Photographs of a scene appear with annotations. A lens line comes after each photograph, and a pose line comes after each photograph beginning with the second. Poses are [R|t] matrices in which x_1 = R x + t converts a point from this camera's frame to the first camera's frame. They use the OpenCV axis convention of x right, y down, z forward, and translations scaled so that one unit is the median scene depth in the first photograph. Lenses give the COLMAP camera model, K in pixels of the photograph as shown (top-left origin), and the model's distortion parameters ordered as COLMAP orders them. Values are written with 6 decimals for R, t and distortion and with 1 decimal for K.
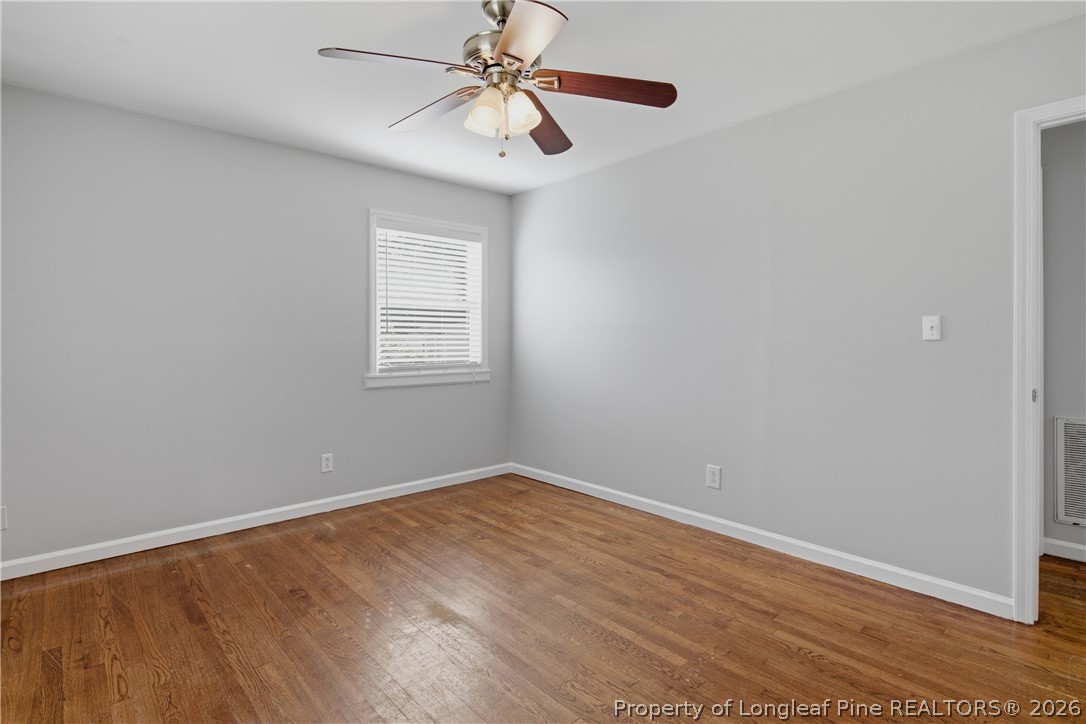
lens RADIAL K [[543.0, 0, 545.3], [0, 543.0, 364.9], [0, 0, 1]] dist [0.001826, -0.000607]
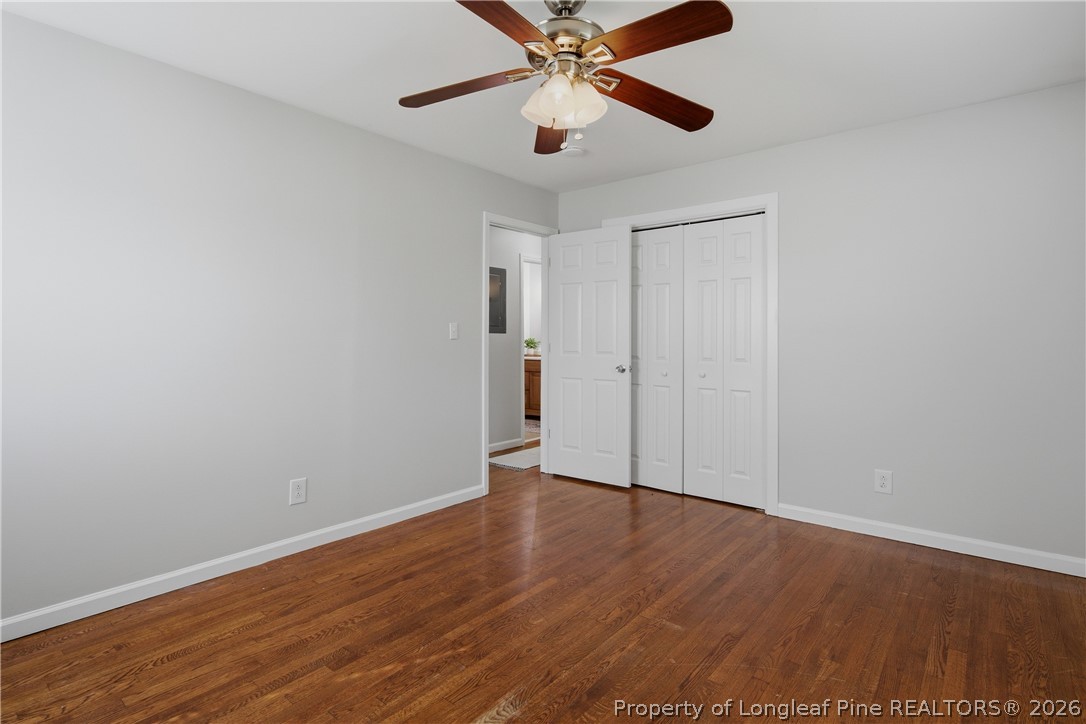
lens RADIAL K [[543.0, 0, 540.9], [0, 543.0, 359.0], [0, 0, 1]] dist [0.001826, -0.000607]
pose [[-0.147919, -0.035162, 0.988374, -0.752246], [0.045315, 0.998077, 0.042289, -0.038085], [-0.987961, 0.051044, -0.146041, 0.863264]]
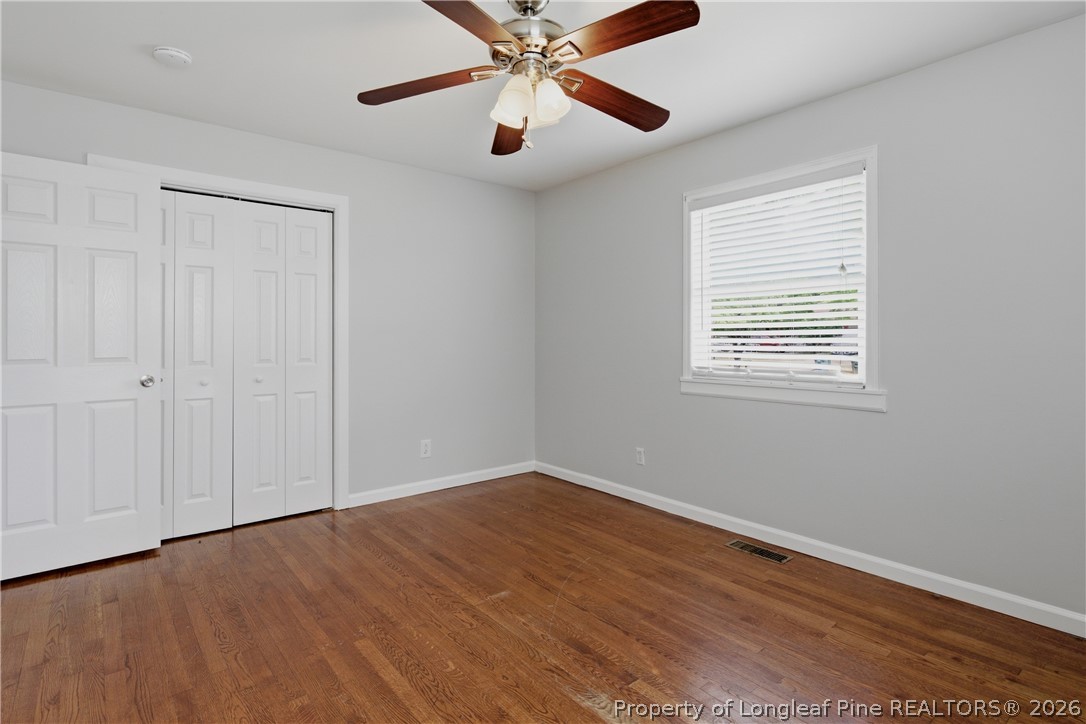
lens RADIAL K [[543.0, 0, 545.3], [0, 543.0, 356.5], [0, 0, 1]] dist [0.001826, -0.000607]
pose [[-0.999116, 0.001686, 0.041995, -0.109184], [0.005044, 0.996783, 0.079994, -0.064164], [-0.041725, 0.080135, -0.995910, 1.432491]]
